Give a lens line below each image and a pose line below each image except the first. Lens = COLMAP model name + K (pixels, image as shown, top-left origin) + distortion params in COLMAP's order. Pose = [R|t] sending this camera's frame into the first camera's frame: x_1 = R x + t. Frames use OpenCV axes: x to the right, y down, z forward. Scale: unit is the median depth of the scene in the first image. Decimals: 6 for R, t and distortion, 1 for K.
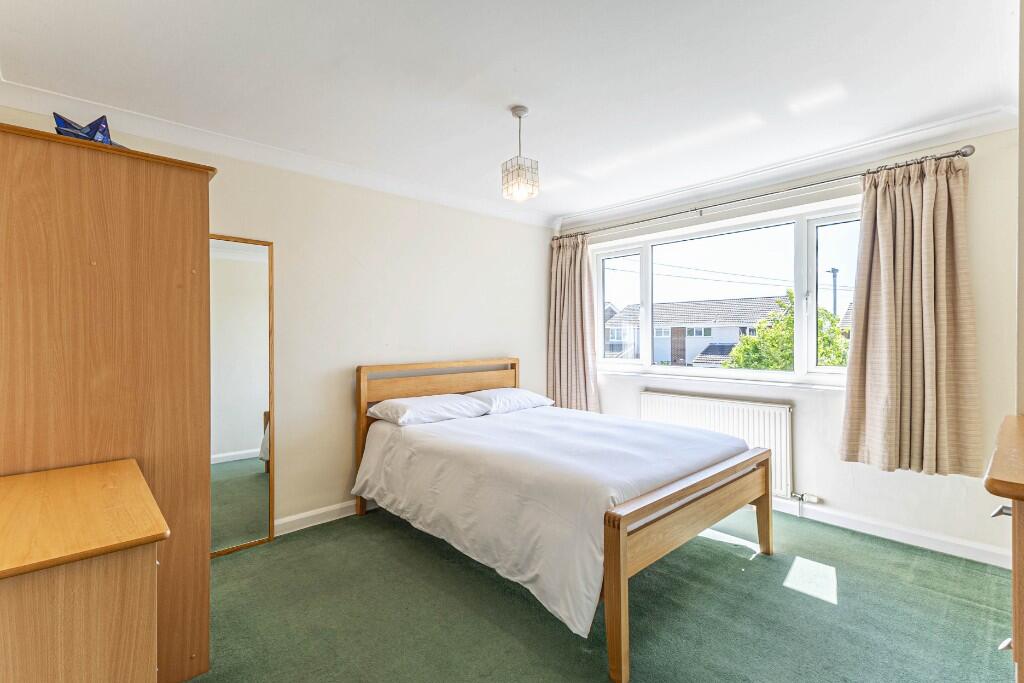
lens RADIAL K [[472.4, 0, 514.6], [0, 472.4, 337.7], [0, 0, 1]] dist [0.024240, -0.000099]
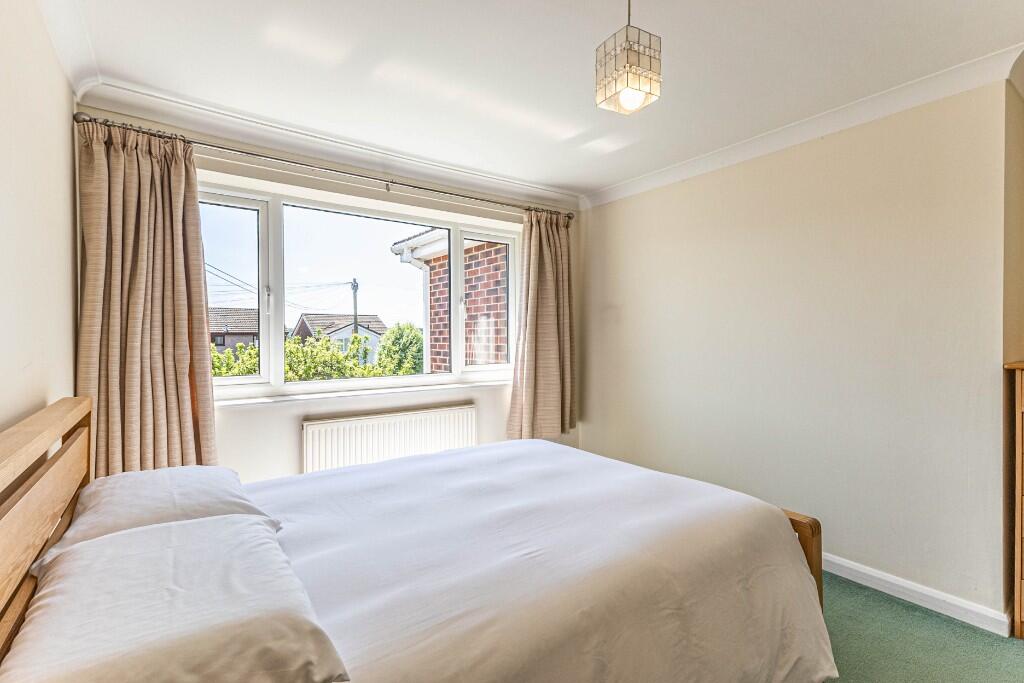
lens RADIAL K [[472.4, 0, 512.9], [0, 472.4, 338.0], [0, 0, 1]] dist [0.024240, -0.000099]
pose [[0.136480, 0.000194, 0.990643, -0.350856], [0.003868, 0.999992, -0.000729, -0.002870], [-0.990635, 0.003931, 0.136478, 0.617301]]
